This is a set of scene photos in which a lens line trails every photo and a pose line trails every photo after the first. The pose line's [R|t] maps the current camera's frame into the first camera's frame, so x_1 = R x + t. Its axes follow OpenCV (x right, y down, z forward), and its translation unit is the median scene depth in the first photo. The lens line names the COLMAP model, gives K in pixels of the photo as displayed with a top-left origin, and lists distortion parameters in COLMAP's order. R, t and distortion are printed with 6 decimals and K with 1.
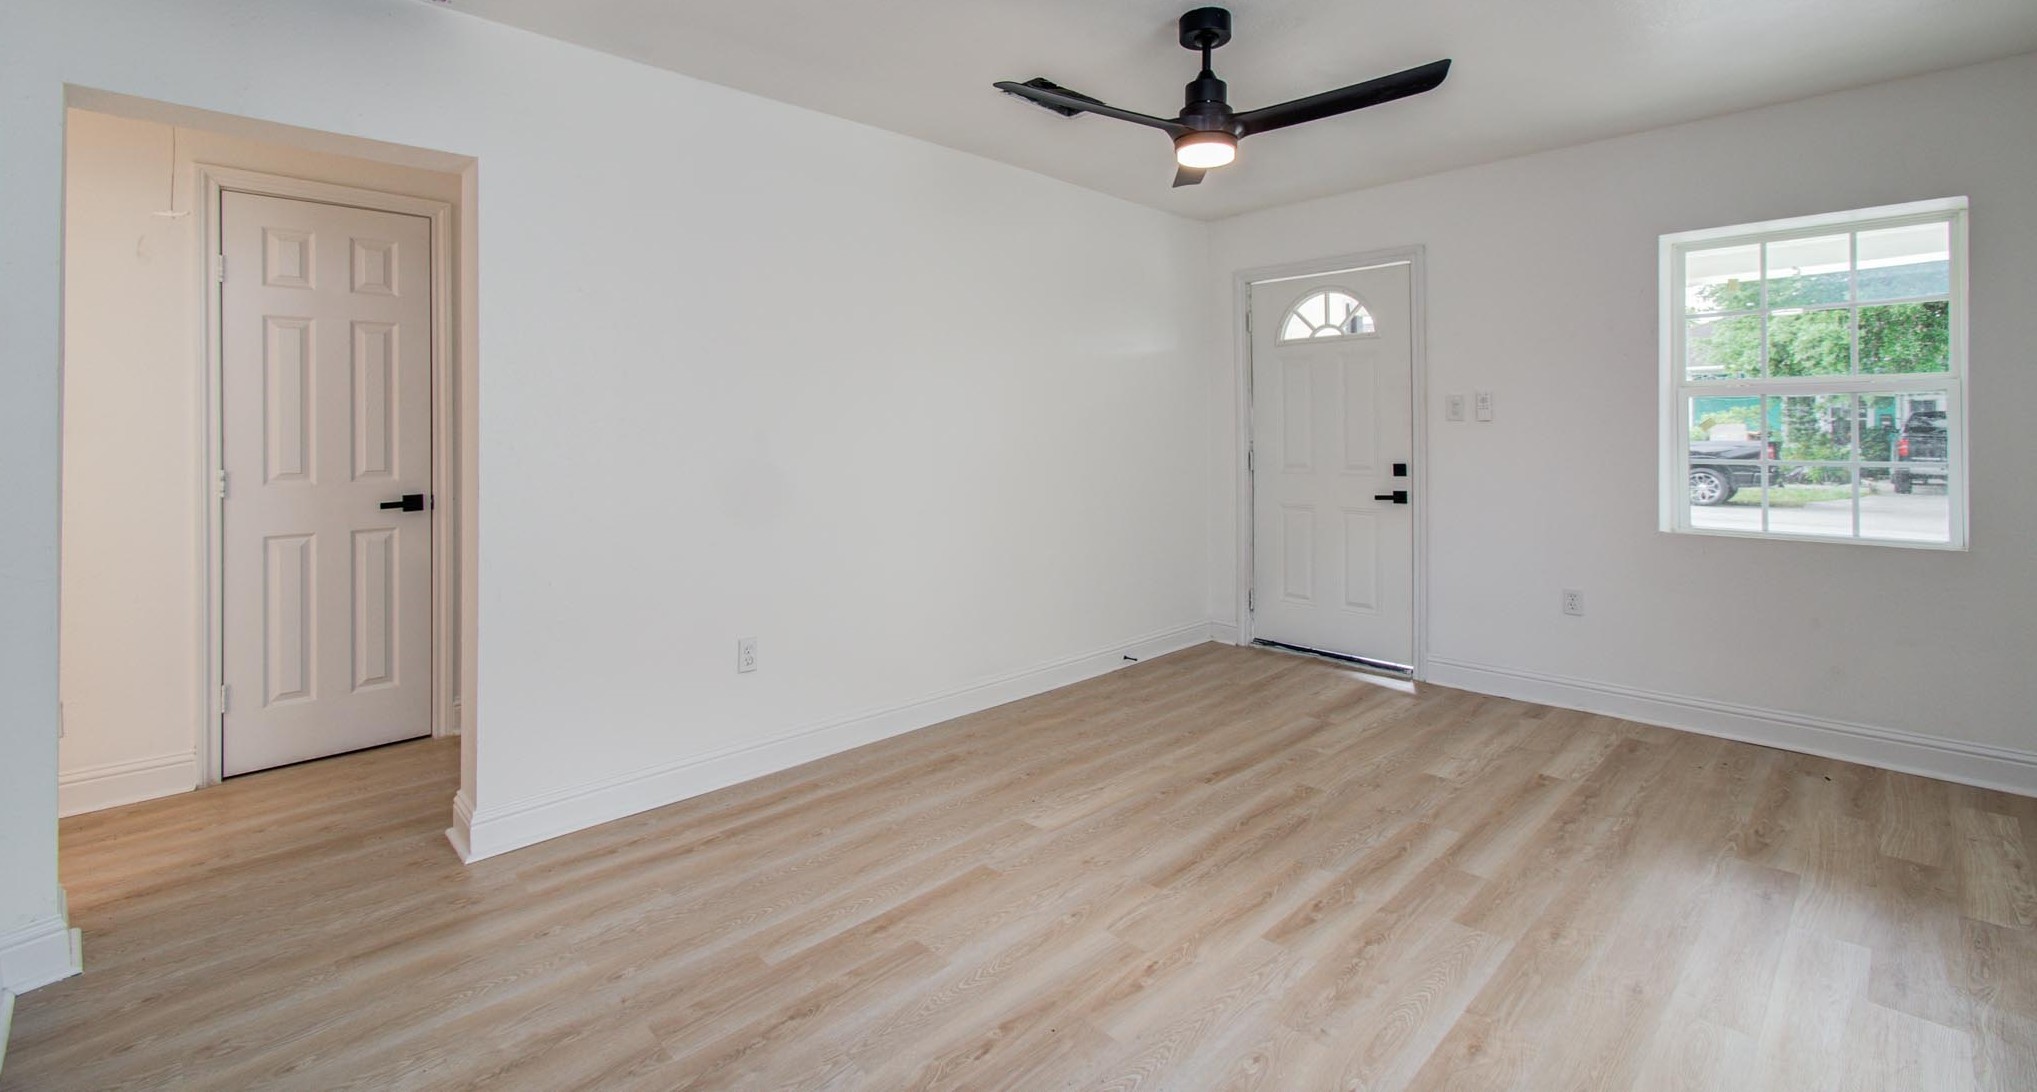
lens RADIAL K [[896.6, 0, 1018.5], [0, 896.6, 546.0], [0, 0, 1]] dist [0.000126, 0.000001]
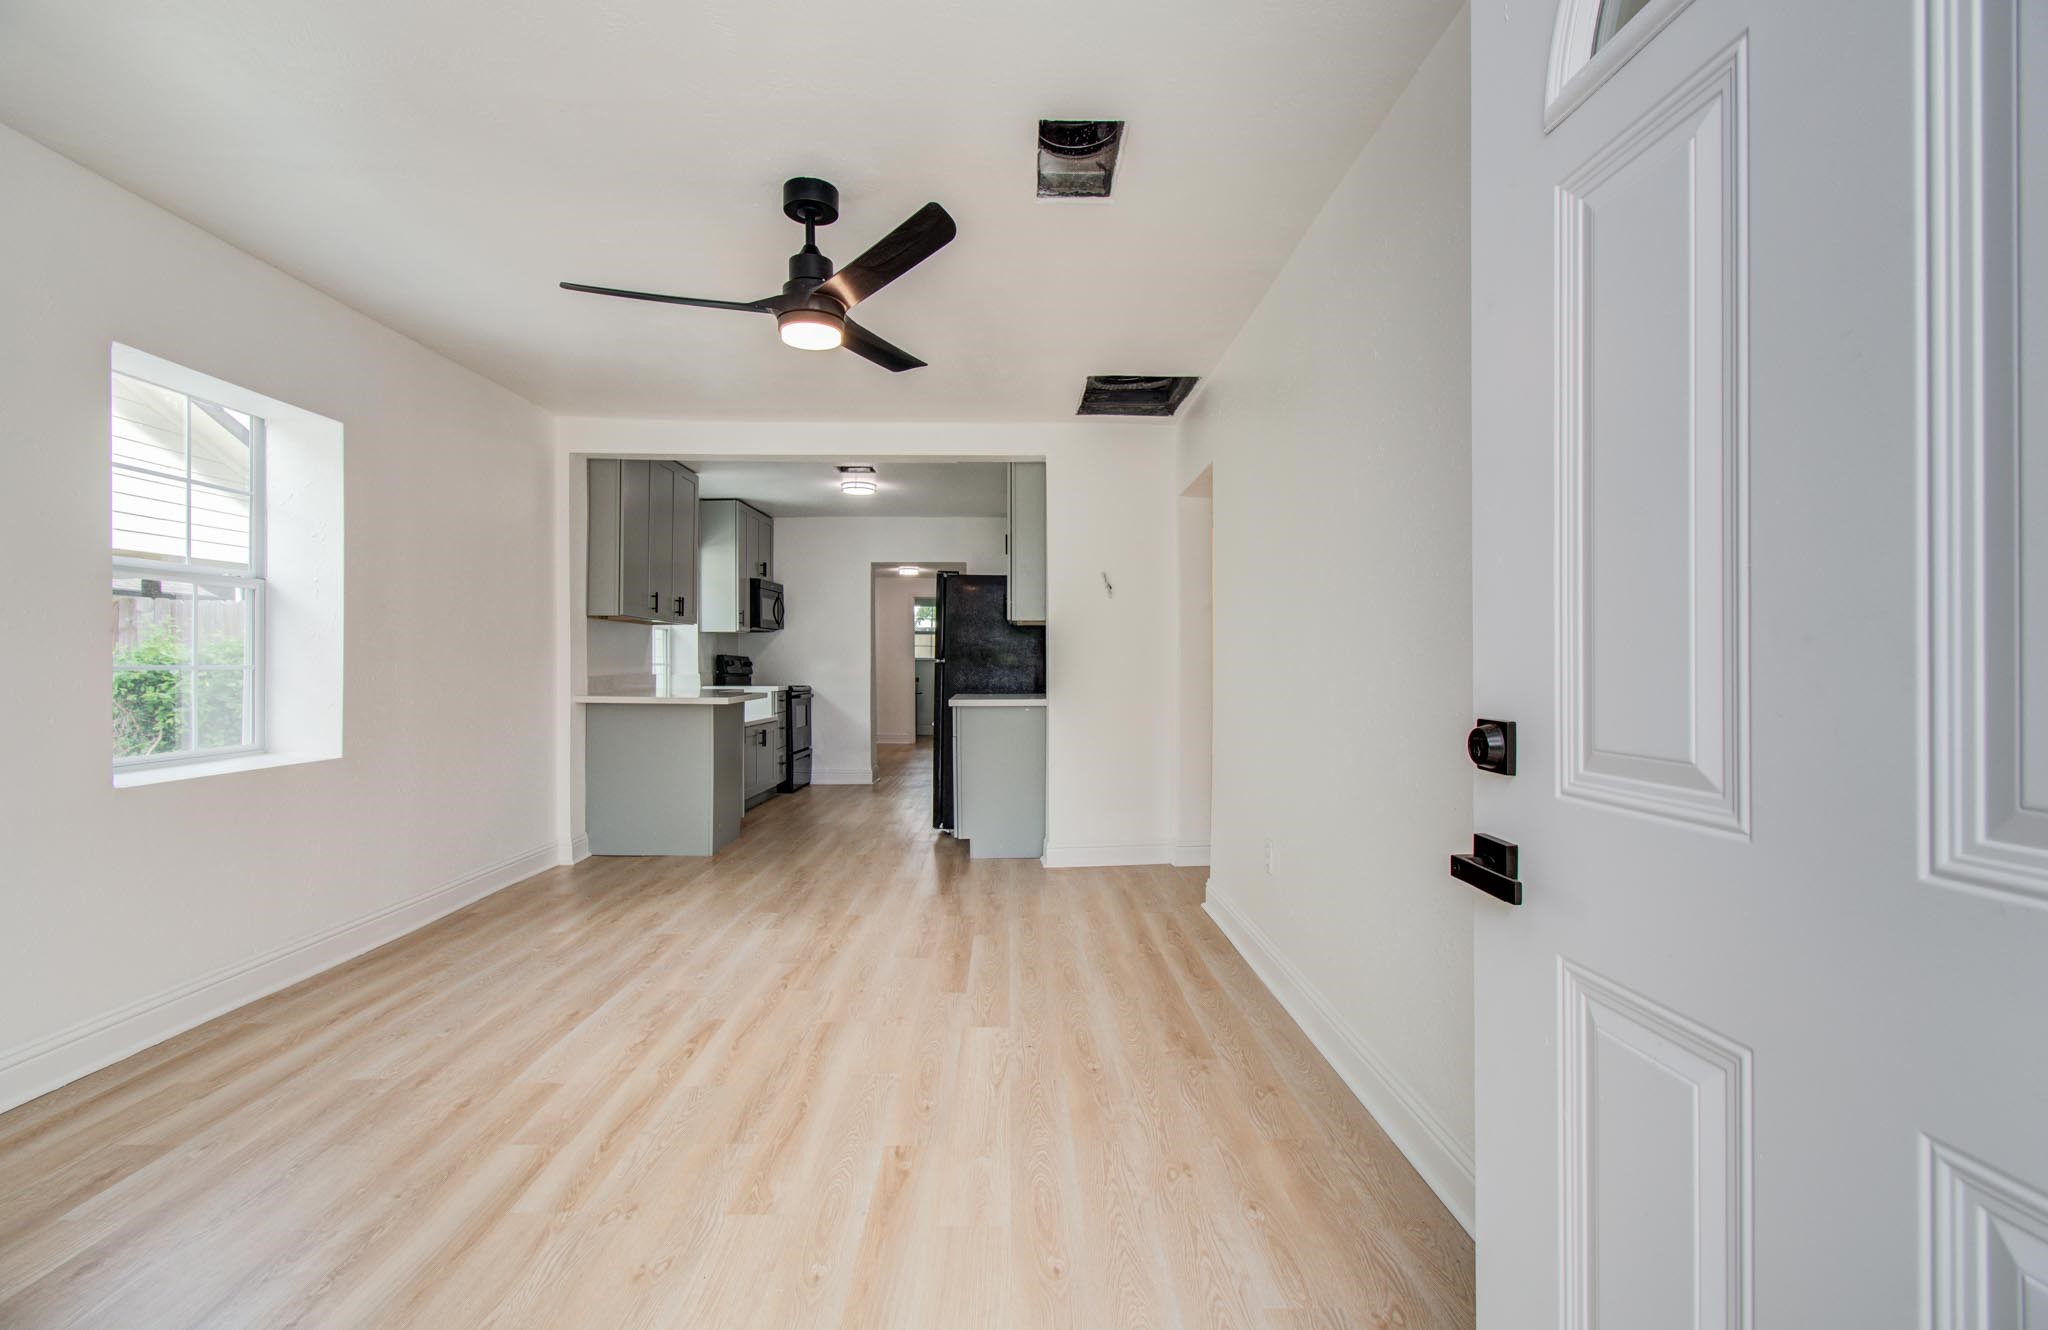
lens RADIAL K [[882.6, 0, 1013.9], [0, 882.6, 670.0], [0, 0, 1]] dist [-0.001878, -0.000257]
pose [[-0.706389, 0.007408, -0.707785, 0.870351], [-0.084289, 0.991950, 0.094505, -0.223785], [0.702787, 0.126415, -0.700078, 2.106109]]
